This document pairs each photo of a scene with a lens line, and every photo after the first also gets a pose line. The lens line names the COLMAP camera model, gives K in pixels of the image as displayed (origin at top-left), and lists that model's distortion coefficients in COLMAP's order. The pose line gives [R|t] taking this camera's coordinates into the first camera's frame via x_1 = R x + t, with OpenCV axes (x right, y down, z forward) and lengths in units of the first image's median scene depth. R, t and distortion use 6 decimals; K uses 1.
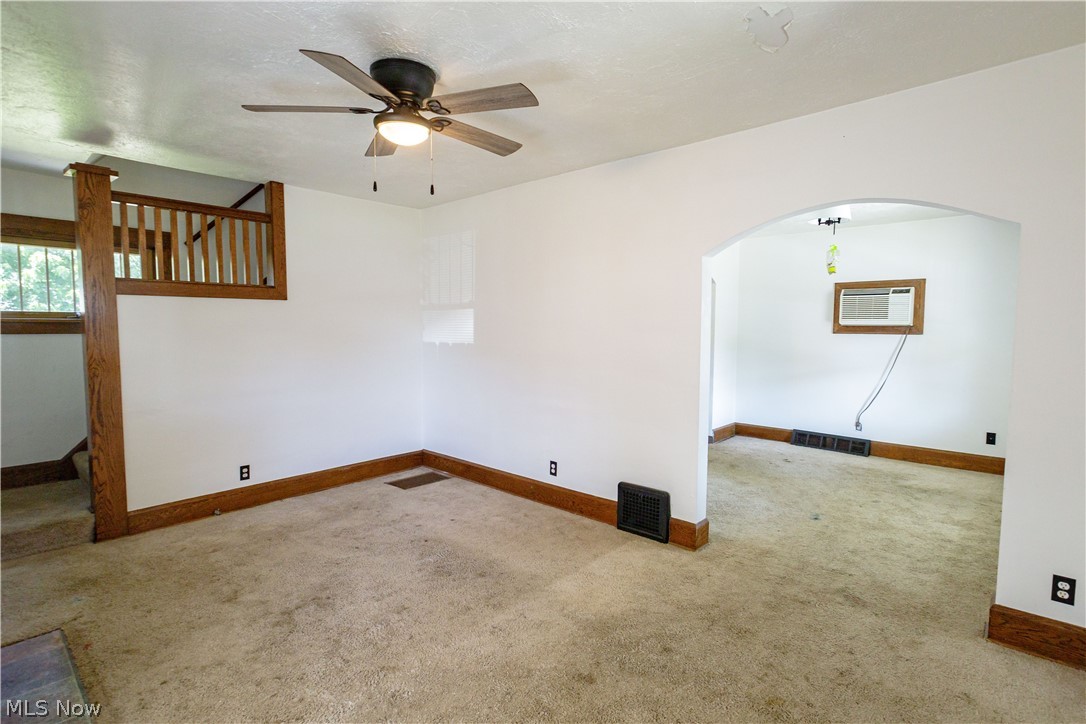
lens RADIAL K [[532.8, 0, 541.1], [0, 532.8, 359.5], [0, 0, 1]] dist [0.001869, 0.000068]
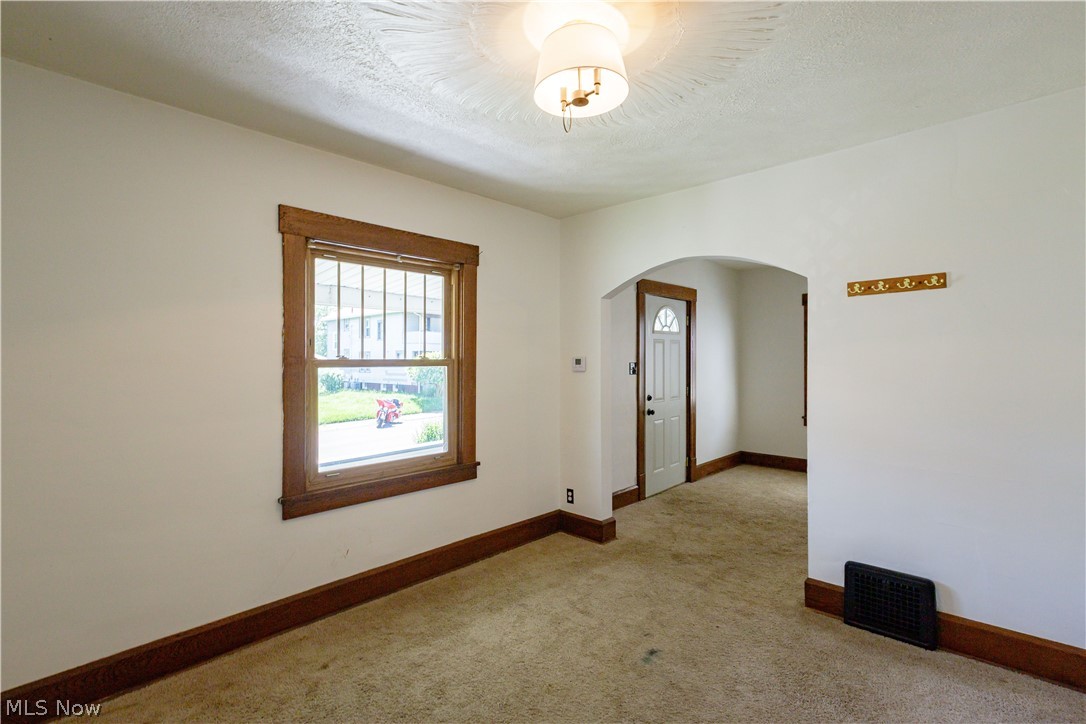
lens RADIAL K [[511.7, 0, 545.3], [0, 511.7, 358.3], [0, 0, 1]] dist [0.001108, -0.000450]
pose [[-0.999922, 0.000644, 0.012493, 0.709125], [0.001417, 0.998077, 0.061966, -0.106528], [-0.012429, 0.061978, -0.998000, 1.770023]]
